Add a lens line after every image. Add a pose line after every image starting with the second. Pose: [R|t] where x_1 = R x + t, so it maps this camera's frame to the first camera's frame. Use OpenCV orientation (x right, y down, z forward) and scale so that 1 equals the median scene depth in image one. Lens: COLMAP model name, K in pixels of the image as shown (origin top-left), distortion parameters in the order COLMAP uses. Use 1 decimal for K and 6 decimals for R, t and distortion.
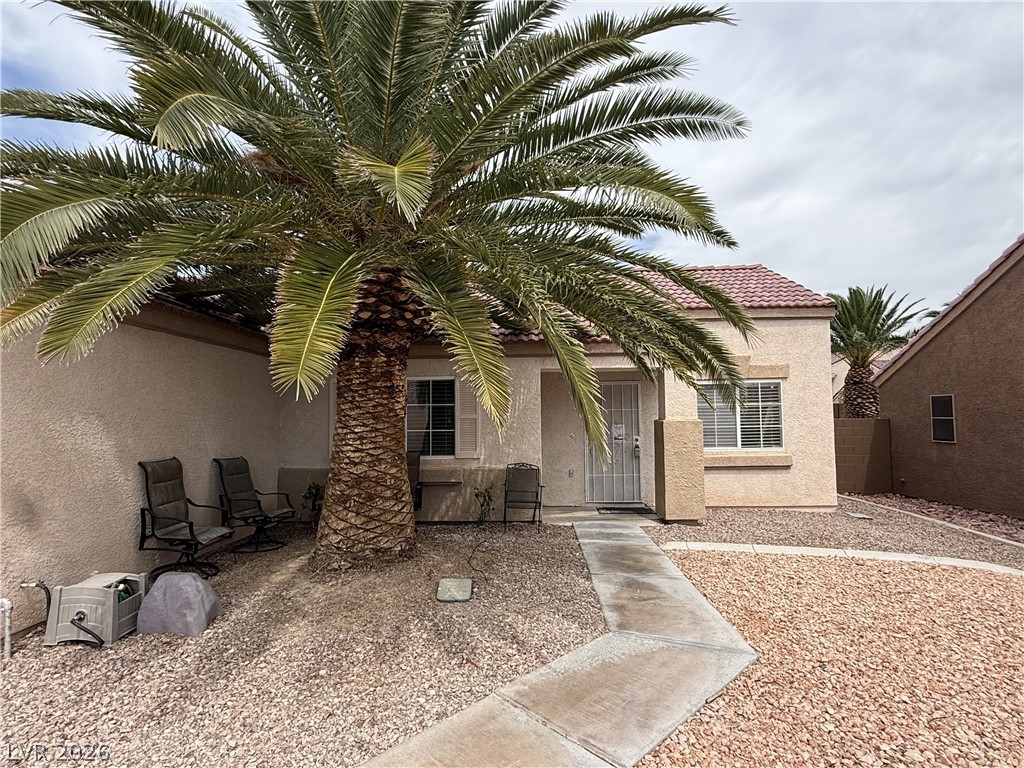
lens RADIAL K [[538.9, 0, 512.0], [0, 538.9, 384.0], [0, 0, 1]] dist [-0.001692, -0.000185]
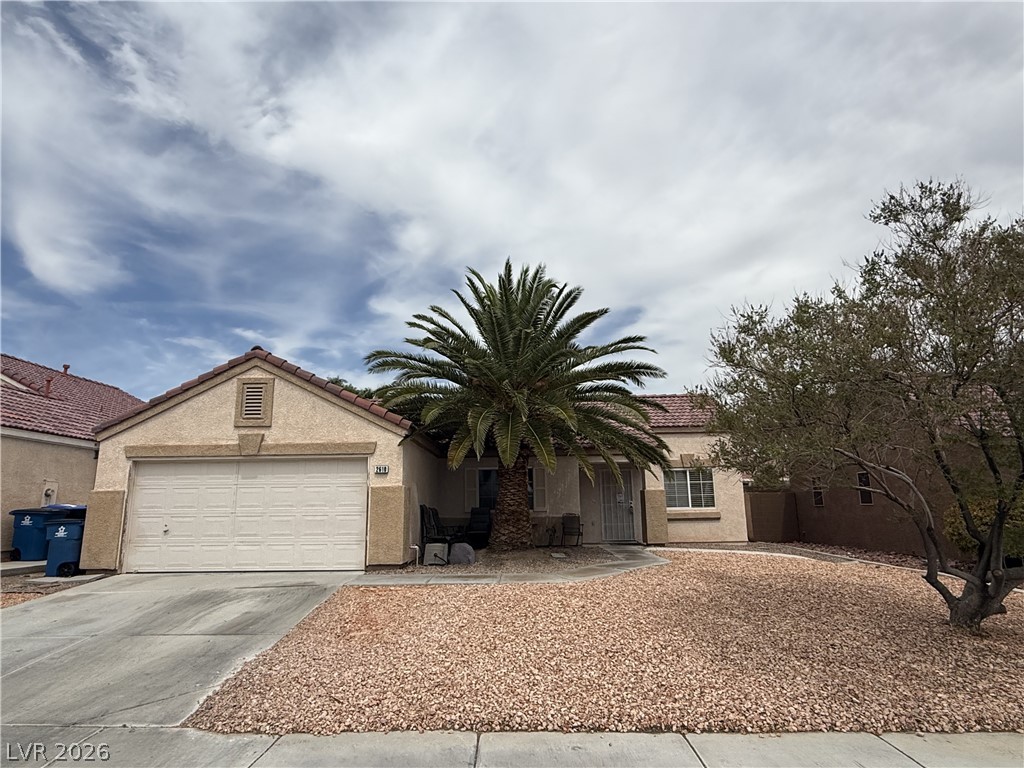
lens RADIAL K [[602.0, 0, 512.0], [0, 602.0, 384.0], [0, 0, 1]] dist [-0.002447, -0.000151]
pose [[0.999269, 0.002508, 0.038144, -0.260147], [0.002959, 0.989777, -0.142594, 0.000657], [-0.038111, 0.142602, 0.989046, -1.100330]]
